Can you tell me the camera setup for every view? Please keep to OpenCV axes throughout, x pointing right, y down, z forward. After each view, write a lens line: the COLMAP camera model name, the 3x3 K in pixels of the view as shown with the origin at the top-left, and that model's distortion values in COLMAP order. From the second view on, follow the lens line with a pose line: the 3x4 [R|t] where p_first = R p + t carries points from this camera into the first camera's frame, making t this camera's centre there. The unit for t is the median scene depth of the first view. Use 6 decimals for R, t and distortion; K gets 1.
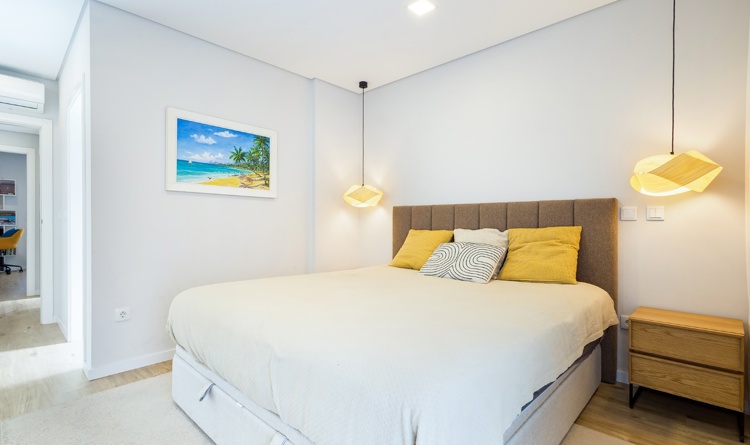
lens RADIAL K [[355.2, 0, 374.9], [0, 355.2, 220.3], [0, 0, 1]] dist [0.015786, 0.000241]
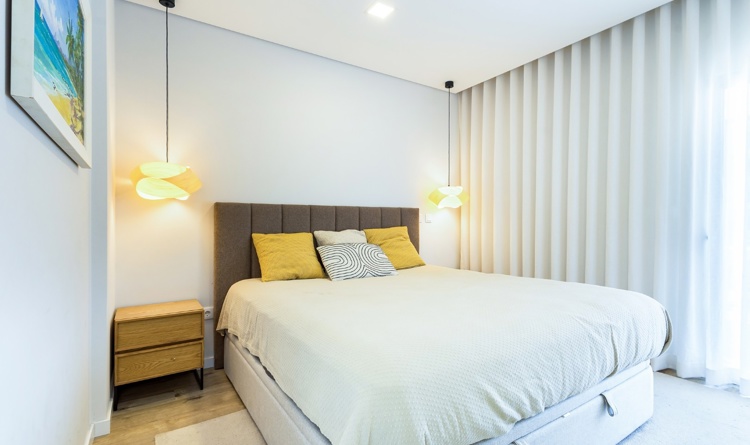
lens RADIAL K [[355.2, 0, 375.9], [0, 355.2, 227.2], [0, 0, 1]] dist [0.015786, 0.000241]
pose [[0.222370, -0.011674, 0.974892, -0.744718], [-0.002070, 0.999920, 0.012446, 0.002233], [-0.974960, -0.004786, 0.222328, 0.687861]]
